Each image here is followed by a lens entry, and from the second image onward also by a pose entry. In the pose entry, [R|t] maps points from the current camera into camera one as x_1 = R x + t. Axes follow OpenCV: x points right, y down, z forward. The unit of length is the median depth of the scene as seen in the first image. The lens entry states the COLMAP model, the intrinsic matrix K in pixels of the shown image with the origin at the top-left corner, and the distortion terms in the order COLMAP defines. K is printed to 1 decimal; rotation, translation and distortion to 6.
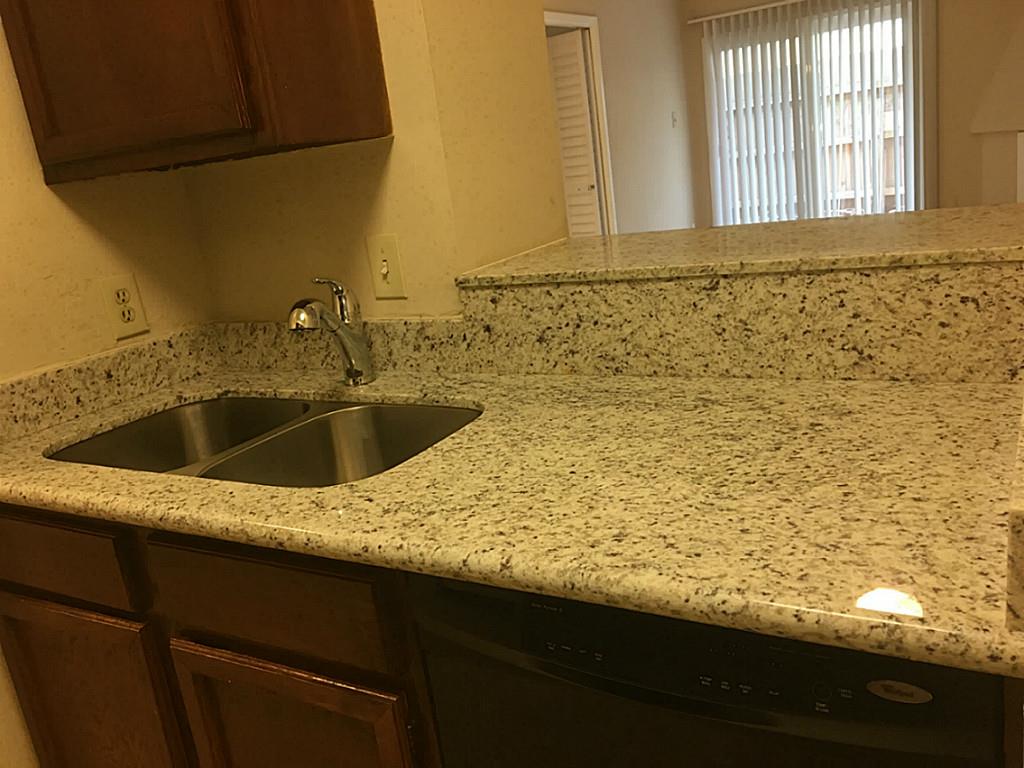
lens RADIAL K [[862.3, 0, 512.0], [0, 862.3, 384.0], [0, 0, 1]] dist [0.102707, -0.177048]
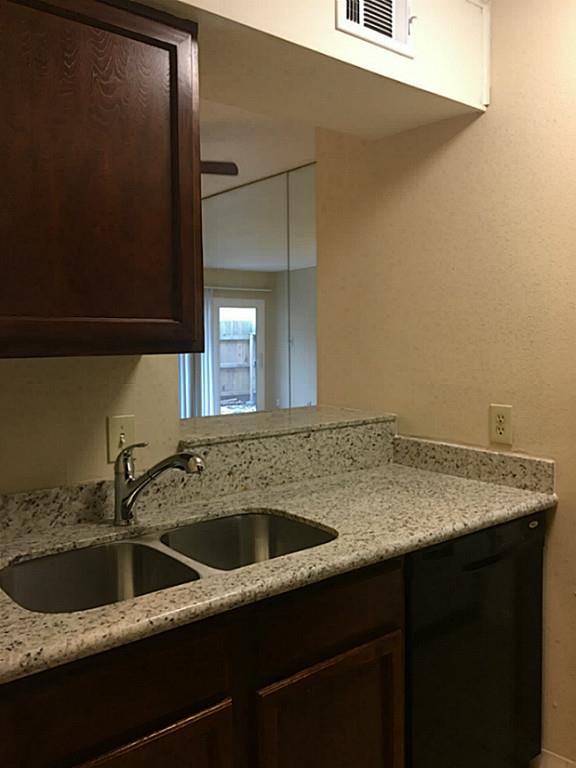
lens RADIAL K [[646.7, 0, 288.0], [0, 646.7, 384.0], [0, 0, 1]] dist [0.102707, -0.177048]
pose [[0.345284, 0.063306, 0.936361, -1.159780], [0.209518, 0.967342, -0.142660, -0.015285], [-0.914812, 0.245443, 0.320744, 0.435095]]
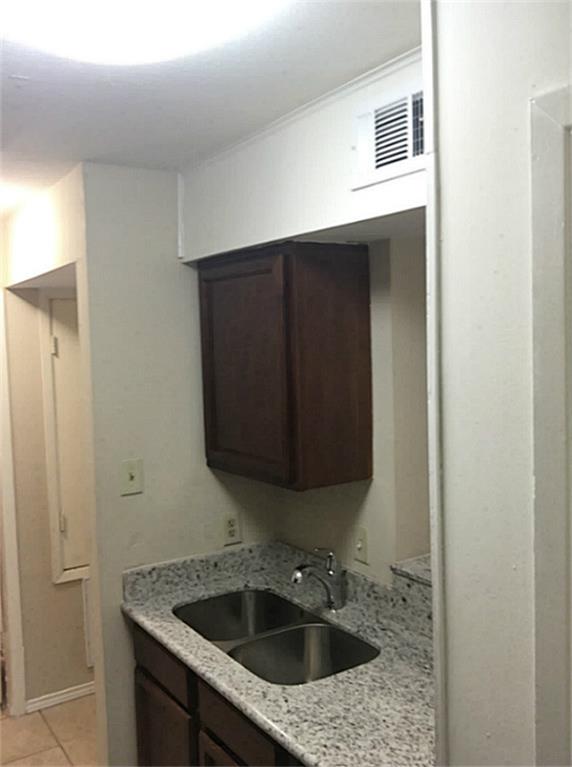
lens RADIAL K [[708.5, 0, 286.0], [0, 708.5, 383.5], [0, 0, 1]] dist [0.026057, -0.082986]
pose [[0.896521, 0.134883, -0.421967, 0.308631], [-0.200881, 0.972740, -0.115858, -0.280769], [0.394838, 0.188634, 0.899178, -0.450265]]
